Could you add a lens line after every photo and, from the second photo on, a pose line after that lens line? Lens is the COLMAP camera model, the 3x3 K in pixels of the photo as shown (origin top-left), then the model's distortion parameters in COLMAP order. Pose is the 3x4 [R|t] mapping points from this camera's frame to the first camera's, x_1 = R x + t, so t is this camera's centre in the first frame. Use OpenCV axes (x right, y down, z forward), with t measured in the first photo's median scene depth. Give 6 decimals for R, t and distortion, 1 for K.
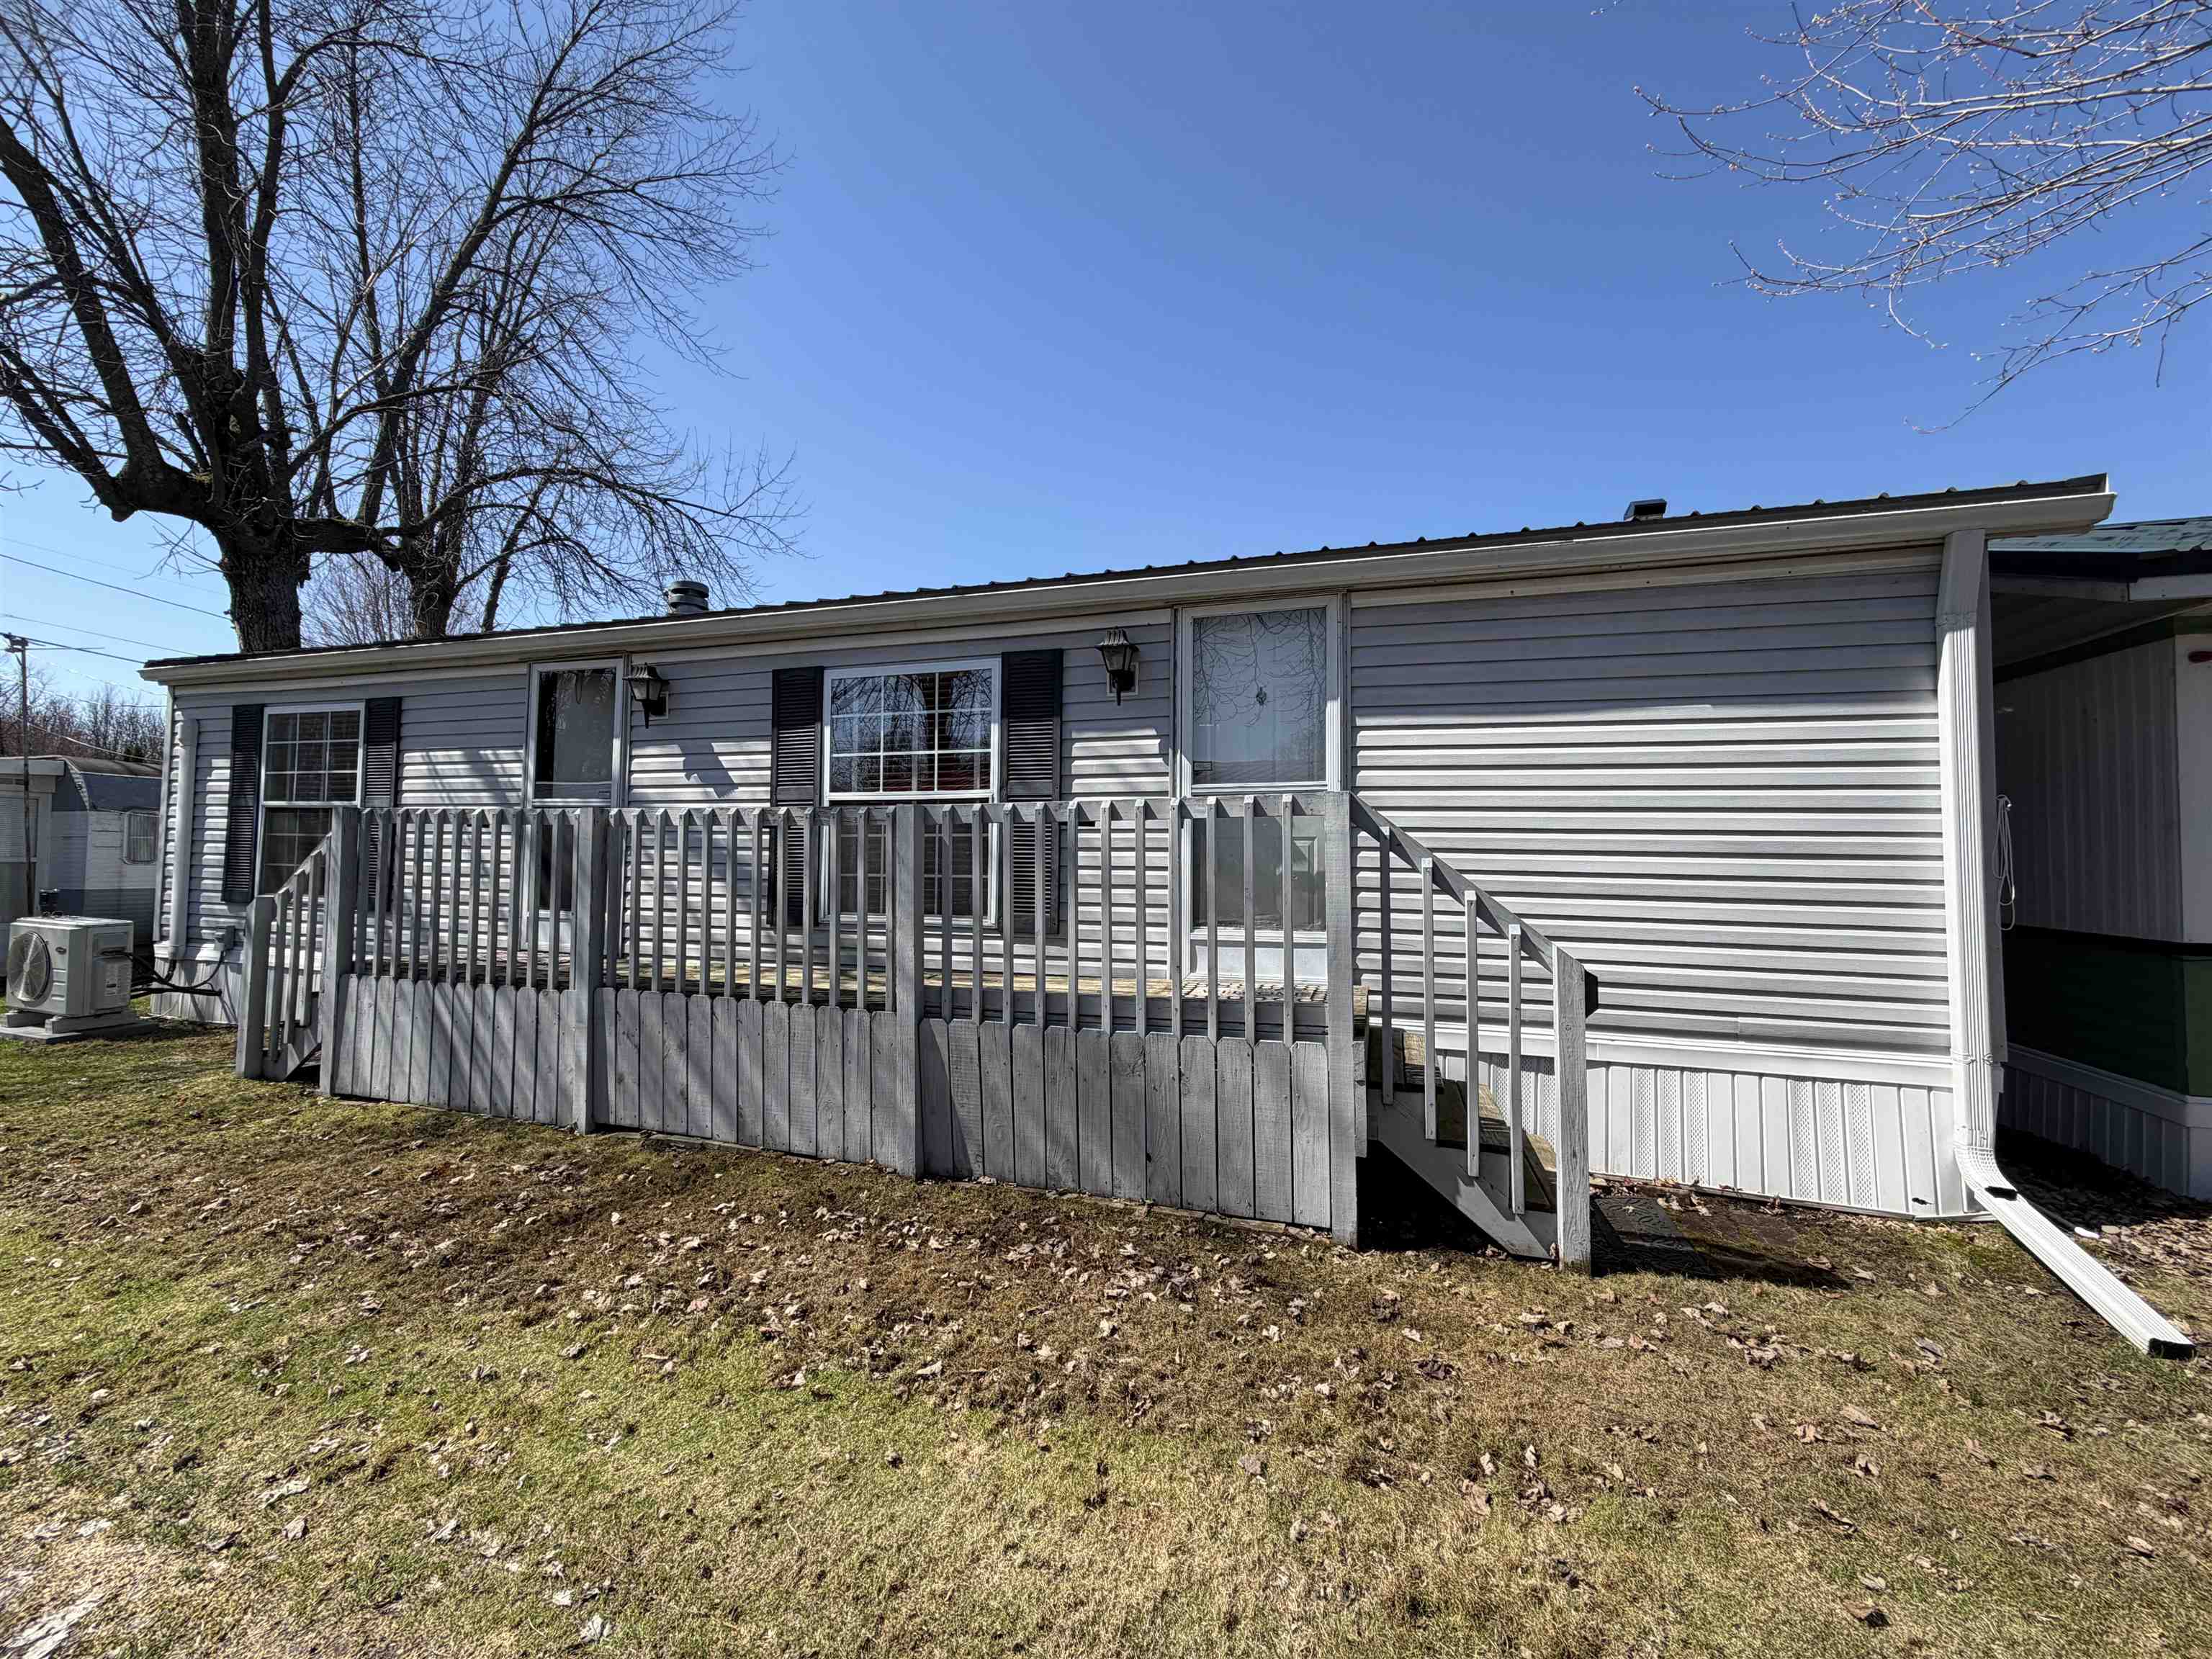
lens RADIAL K [[882.8, 0, 1060.1], [0, 882.8, 795.6], [0, 0, 1]] dist [-0.002238, 0.000981]
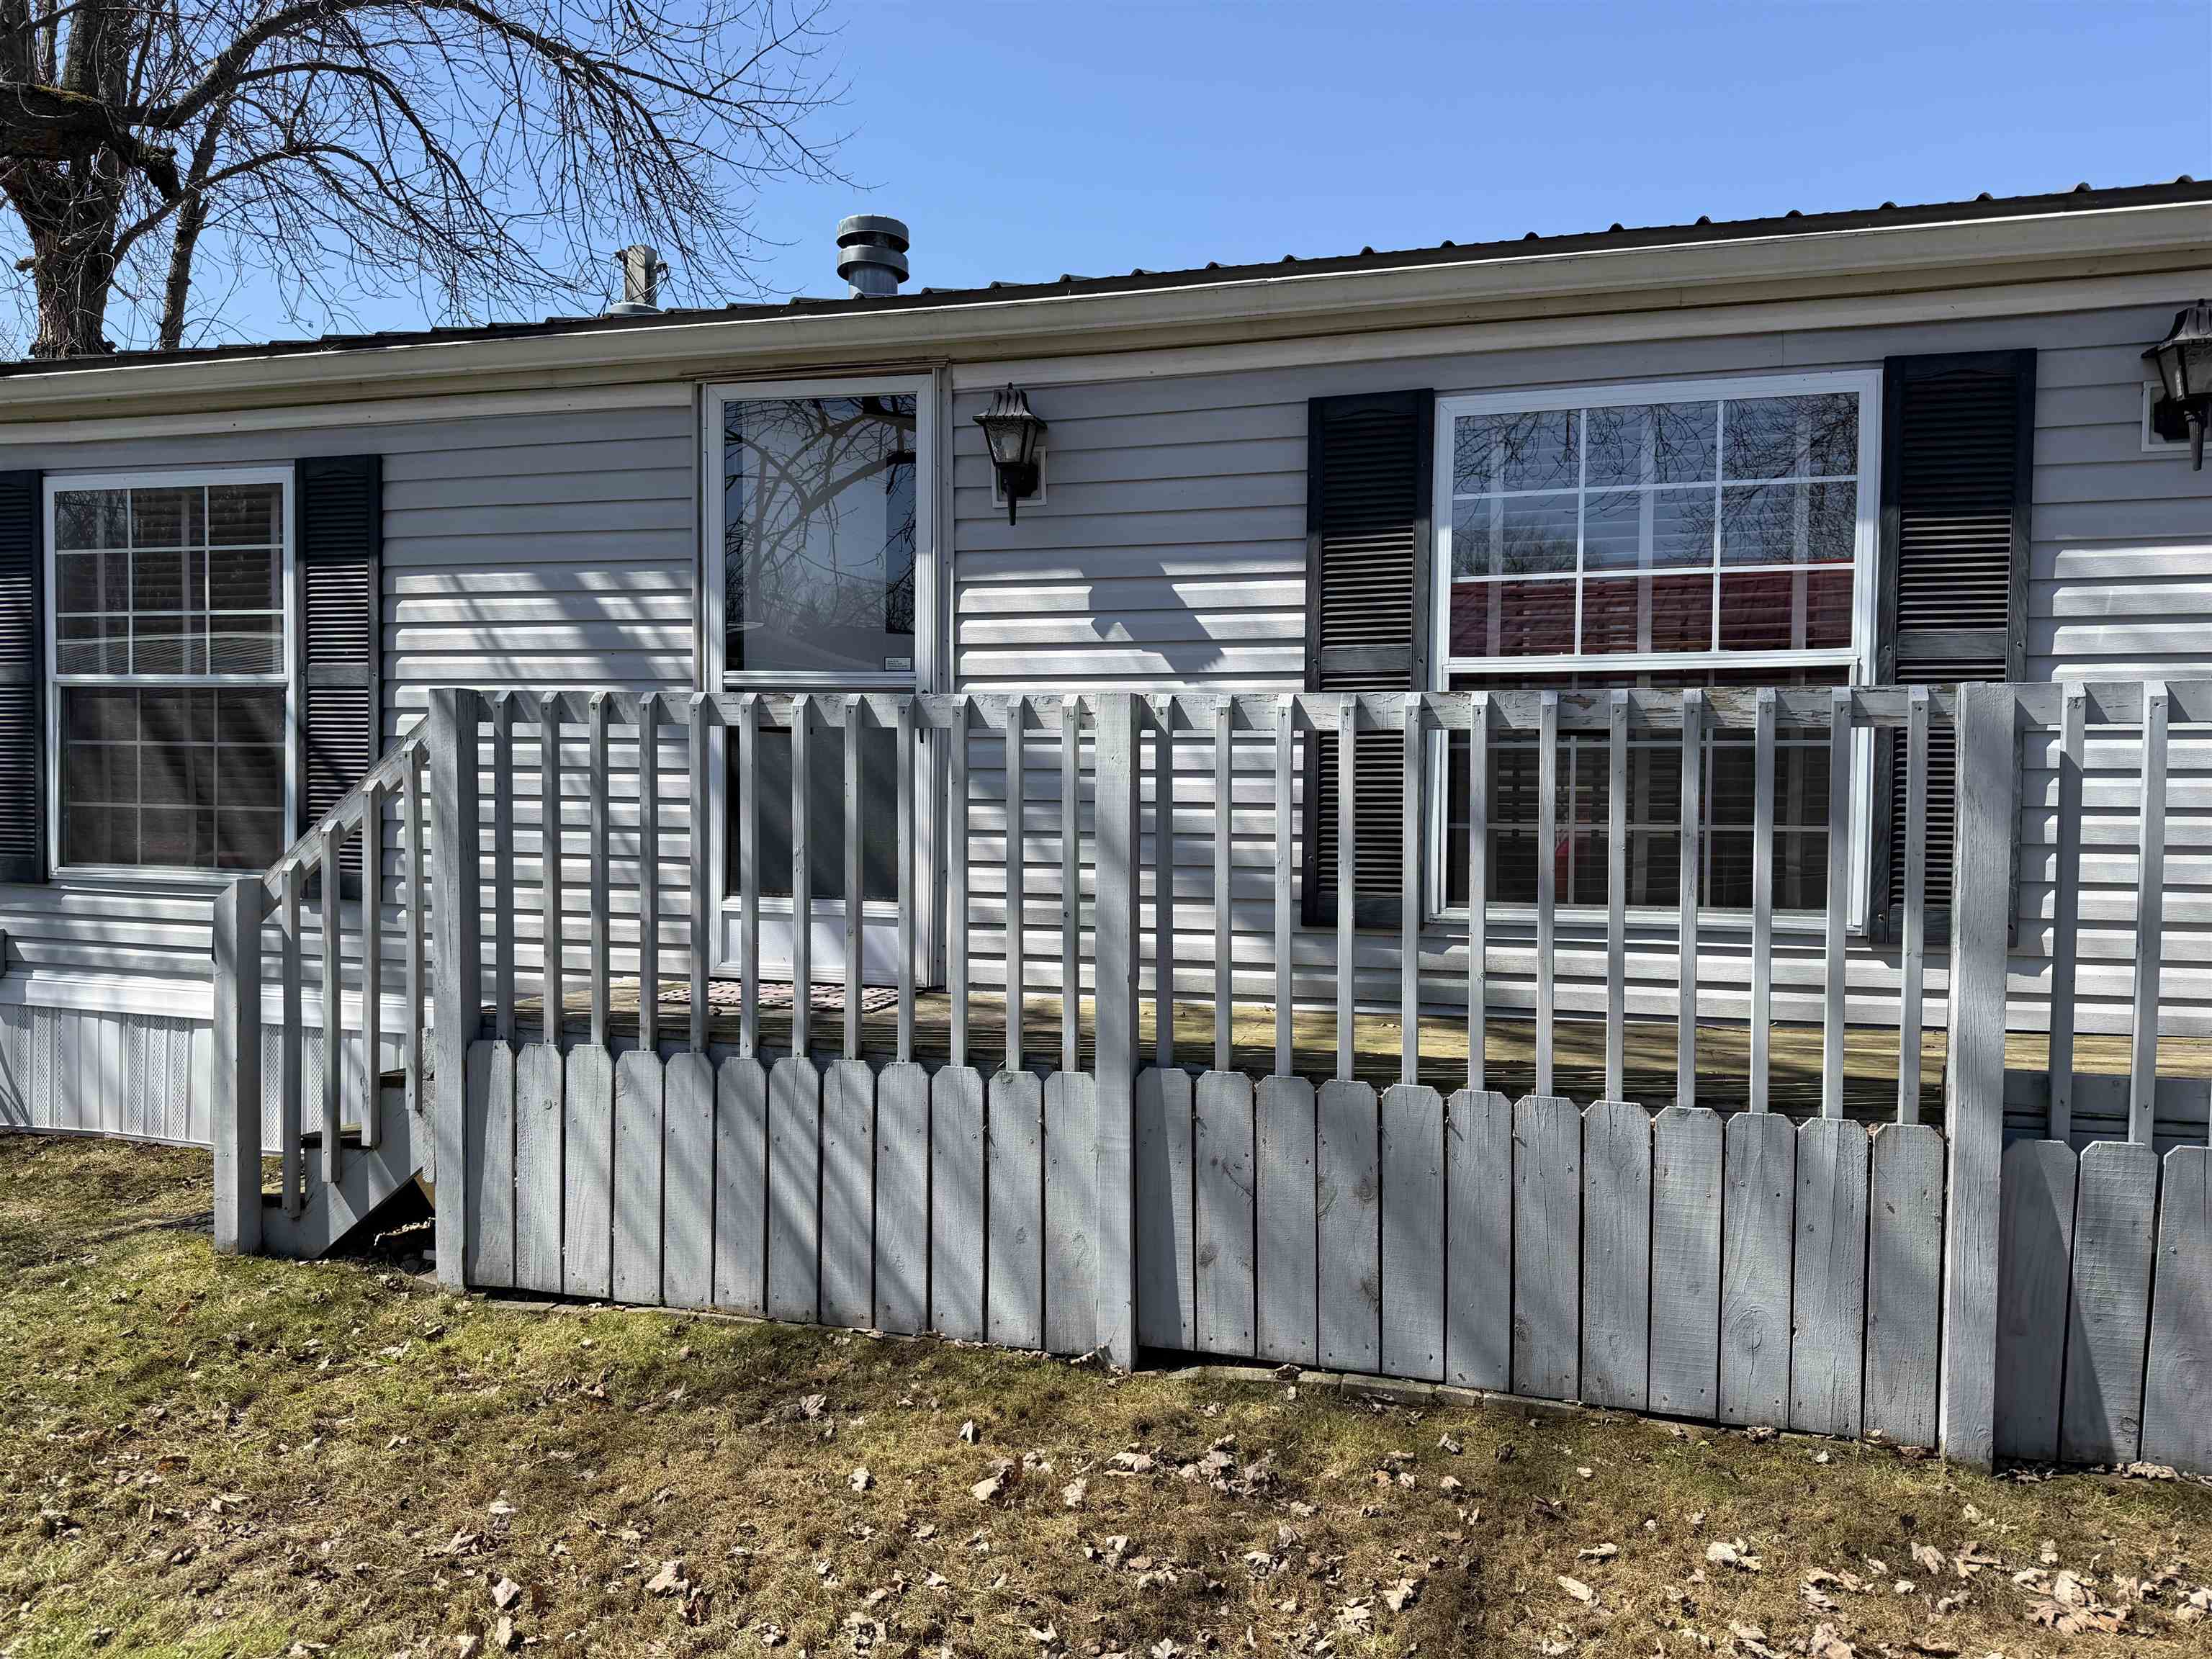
lens RADIAL K [[1550.1, 0, 1112.4], [0, 1550.1, 820.7], [0, 0, 1]] dist [0.042053, -0.053197]
pose [[0.998937, -0.000385, 0.046103, -0.492622], [-0.003748, 0.995978, 0.089523, 0.009822], [-0.045952, -0.089600, 0.994917, 0.158414]]
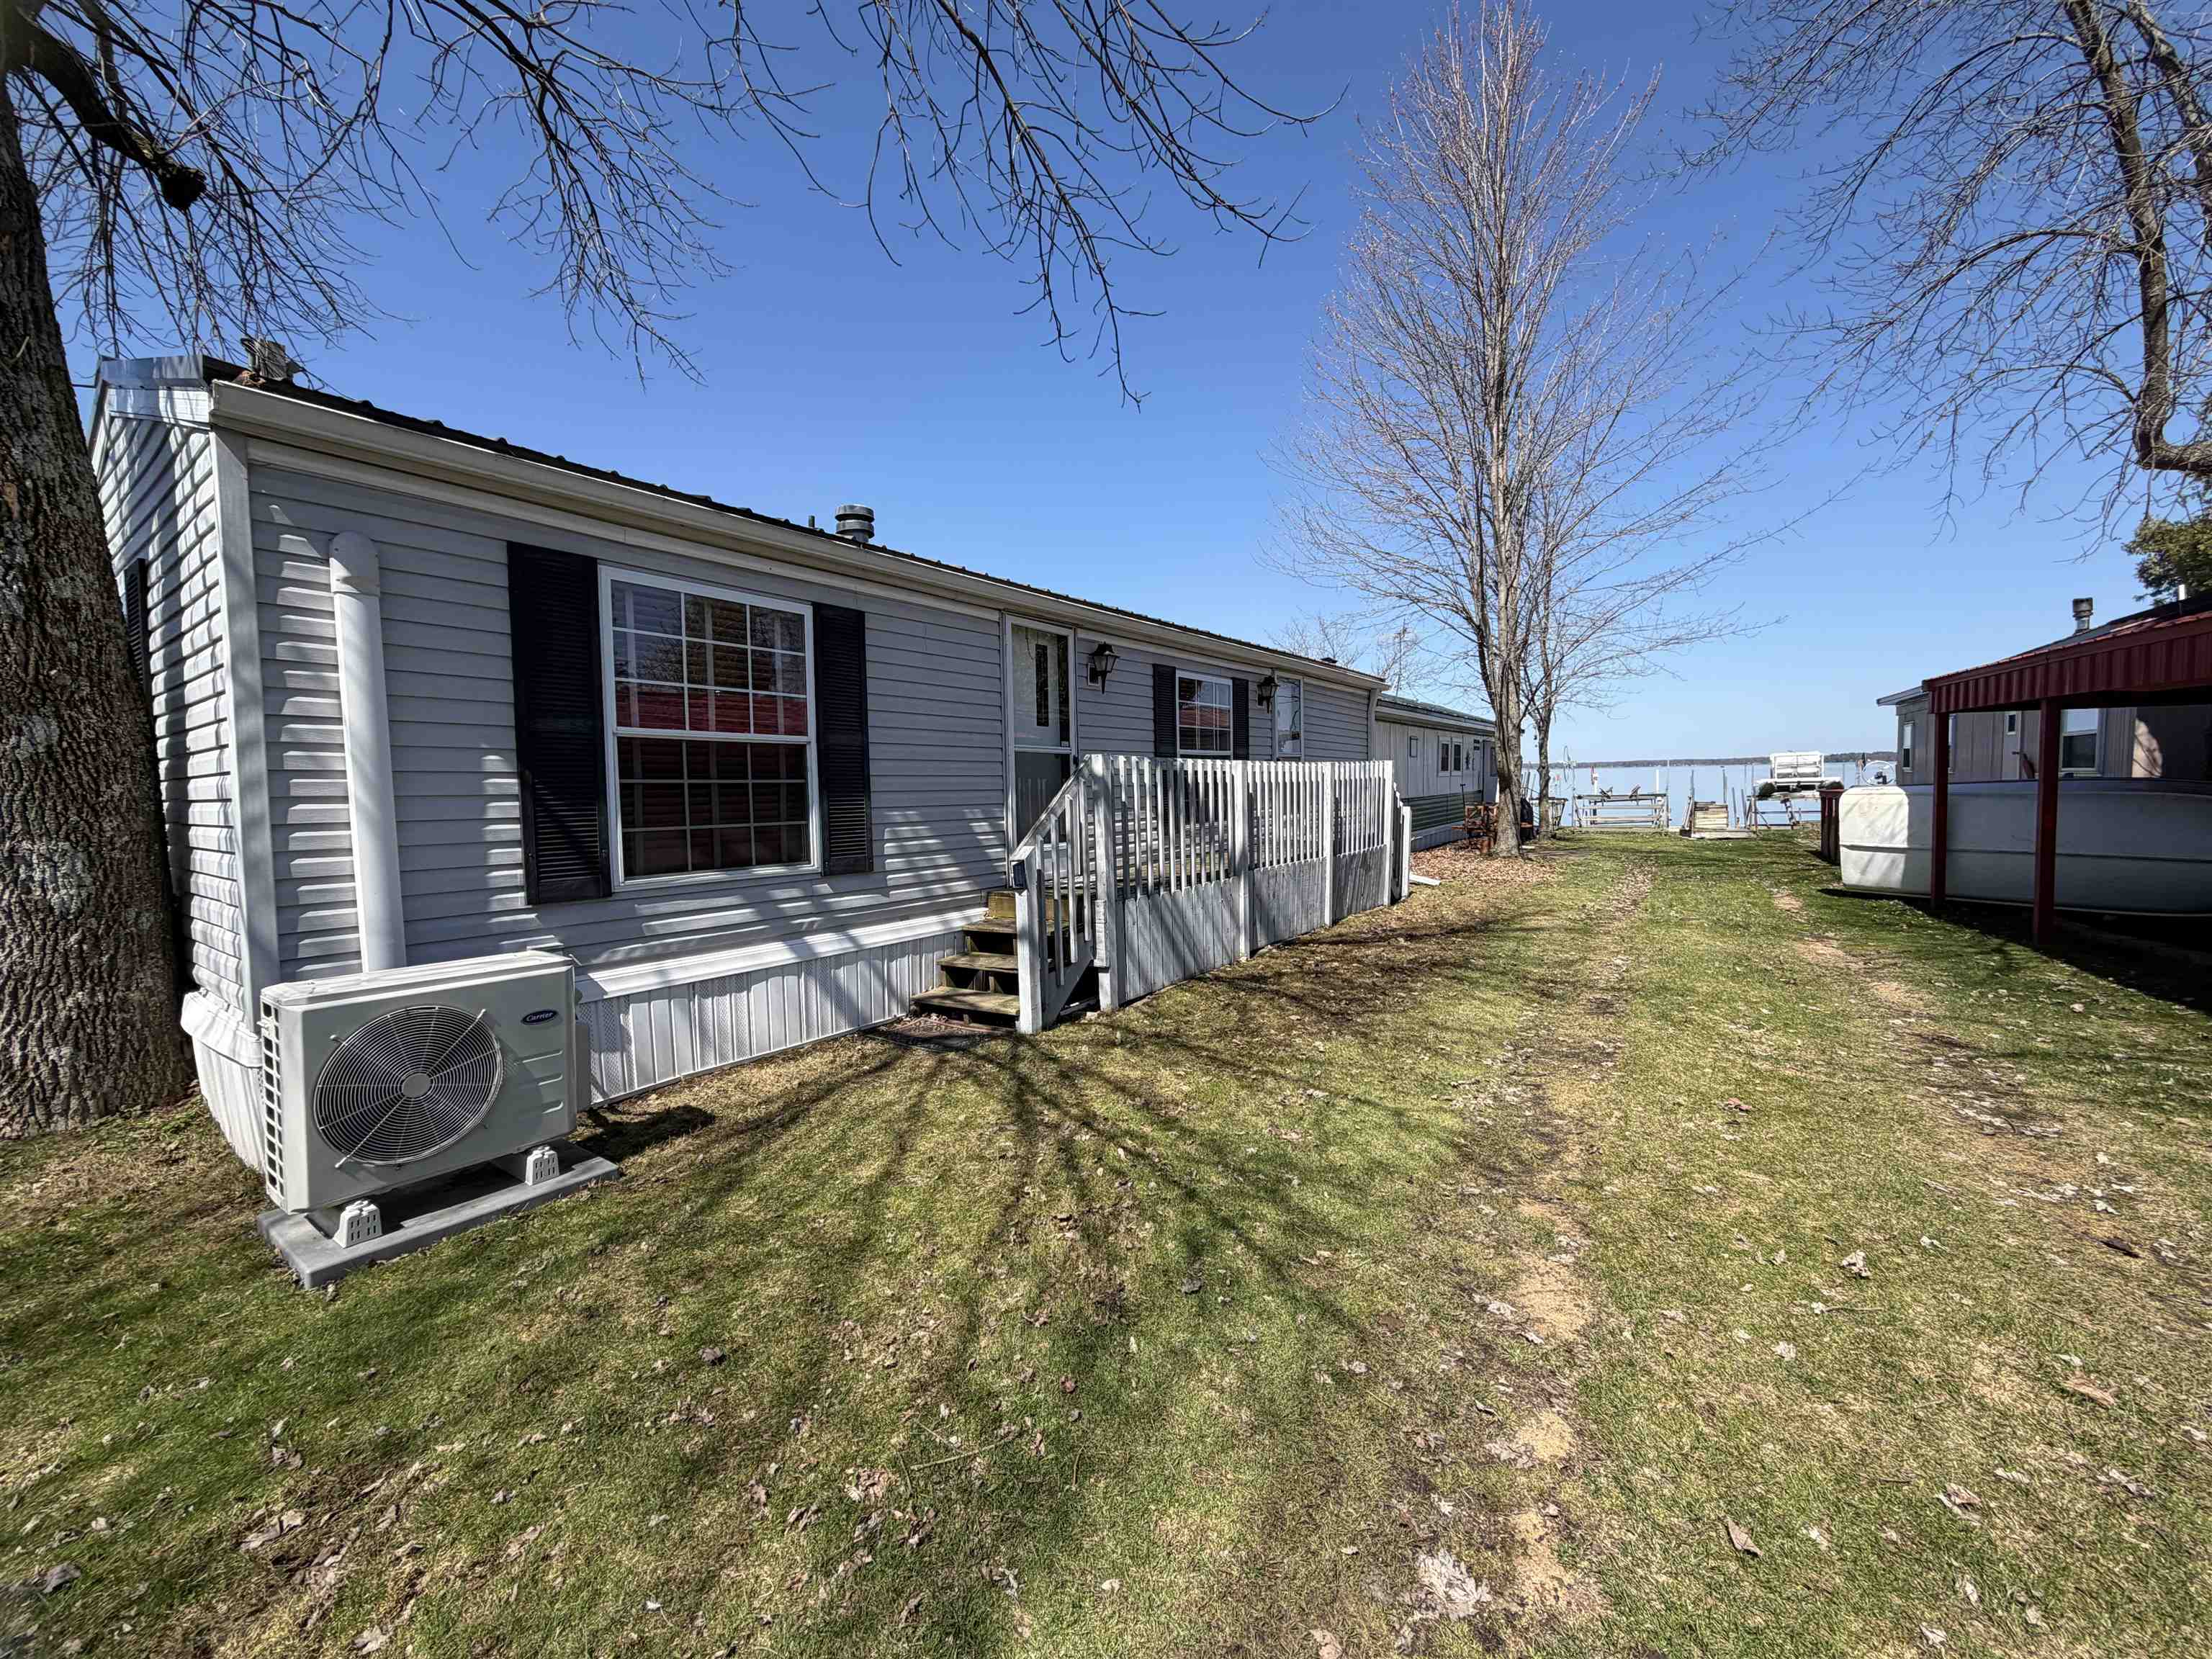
lens RADIAL K [[882.8, 0, 1101.1], [0, 882.8, 825.5], [0, 0, 1]] dist [-0.002238, 0.000981]
pose [[0.290438, -0.057581, 0.955160, -1.850865], [-0.030031, 0.997148, 0.069244, 0.028389], [-0.956423, -0.048796, 0.287880, 0.682695]]
